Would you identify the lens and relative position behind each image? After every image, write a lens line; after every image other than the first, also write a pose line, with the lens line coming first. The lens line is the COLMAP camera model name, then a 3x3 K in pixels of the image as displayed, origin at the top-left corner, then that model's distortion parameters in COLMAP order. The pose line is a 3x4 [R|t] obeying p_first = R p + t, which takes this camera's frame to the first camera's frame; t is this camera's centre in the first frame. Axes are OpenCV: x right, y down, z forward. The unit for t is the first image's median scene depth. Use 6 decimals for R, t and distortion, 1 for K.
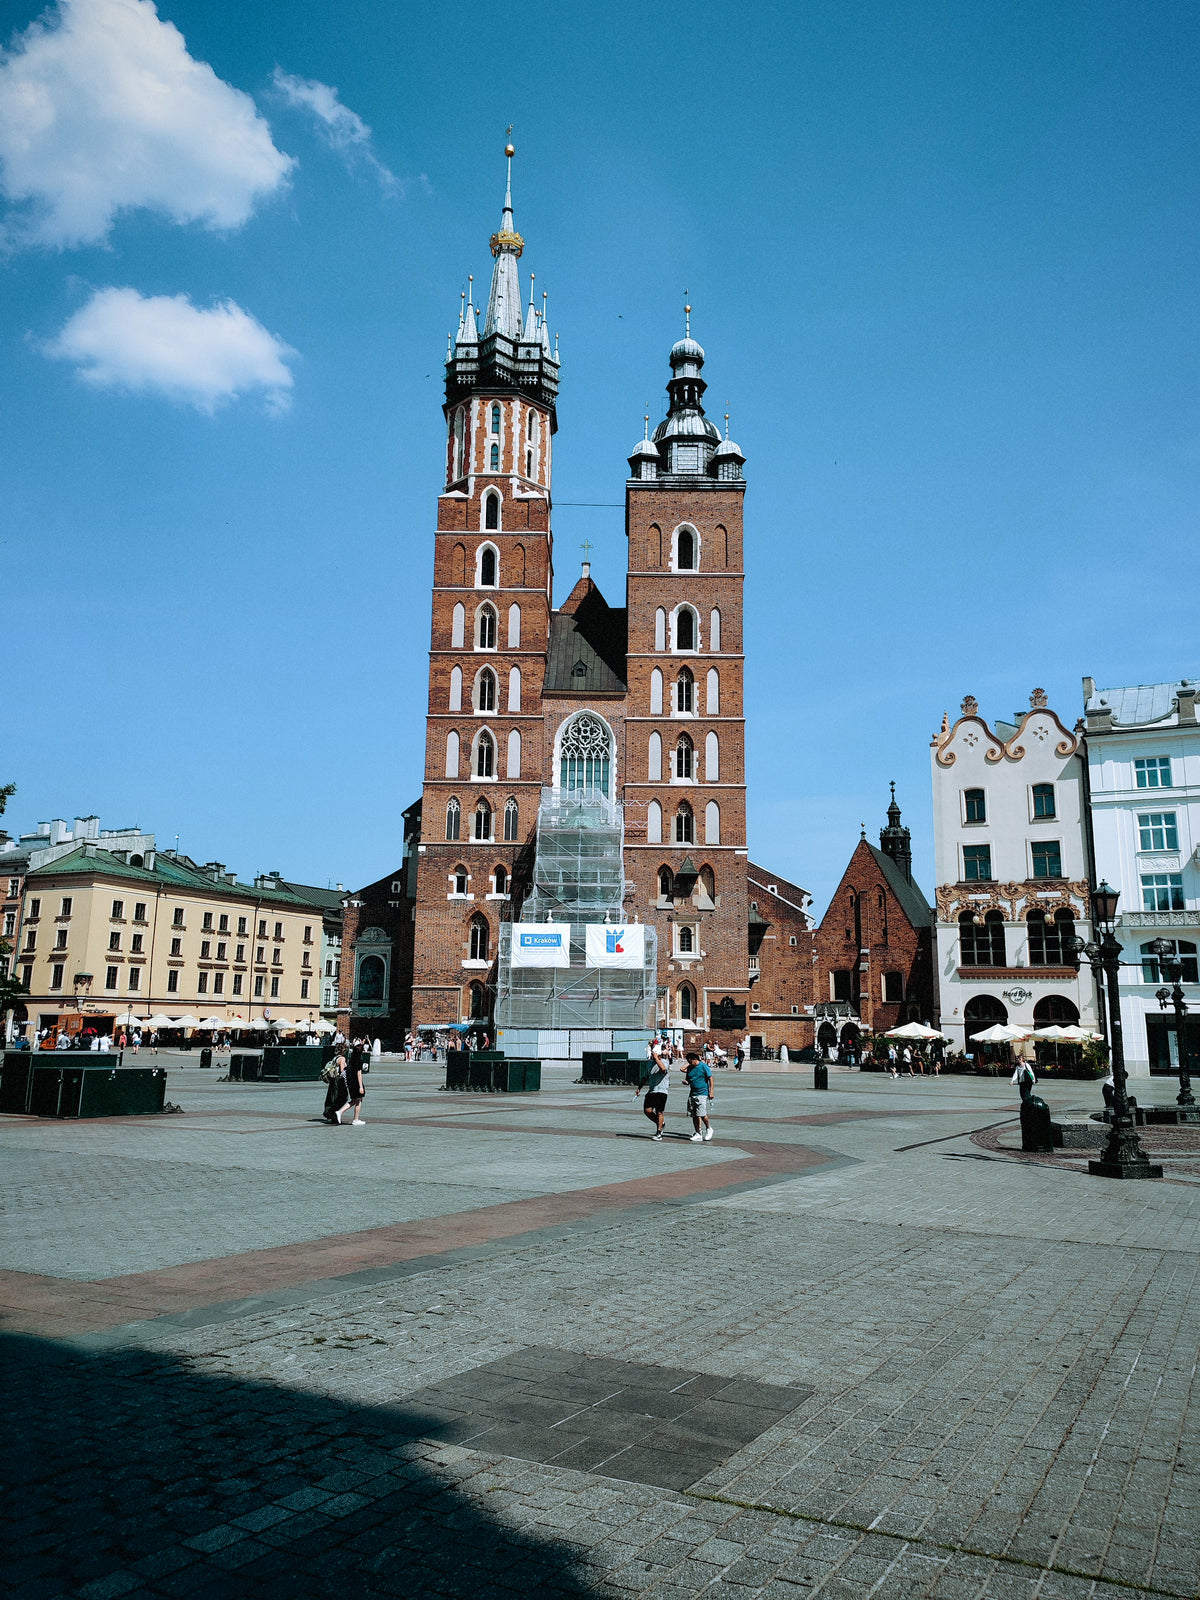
lens RADIAL K [[1206.9, 0, 602.8], [0, 1206.9, 787.9], [0, 0, 1]] dist [0.106181, -0.011450]
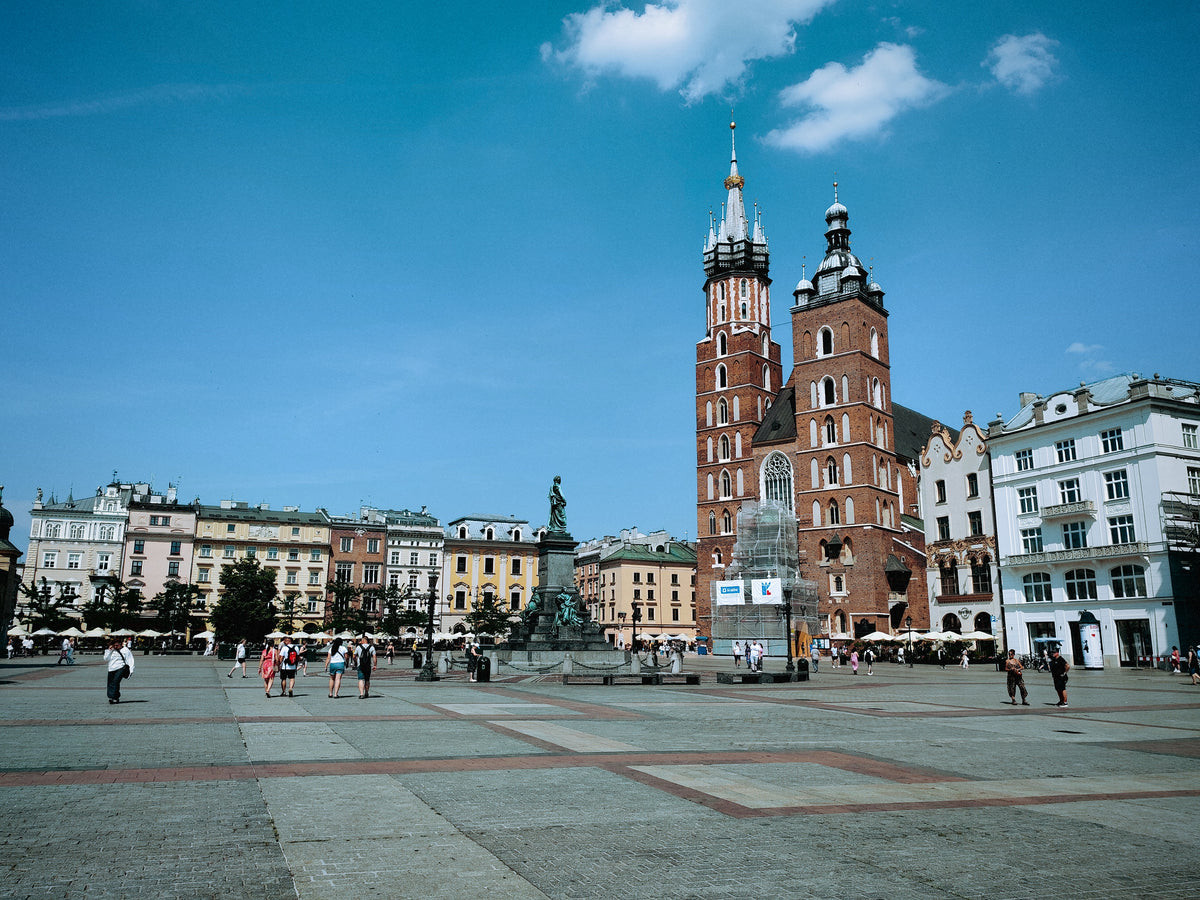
lens RADIAL K [[905.2, 0, 595.9], [0, 905.2, 452.2], [0, 0, 1]] dist [0.106181, -0.011450]
pose [[0.769963, -0.144343, -0.621548, 0.585738], [0.136157, 0.988810, -0.060963, -0.019167], [0.623392, -0.037689, 0.781001, -0.155375]]
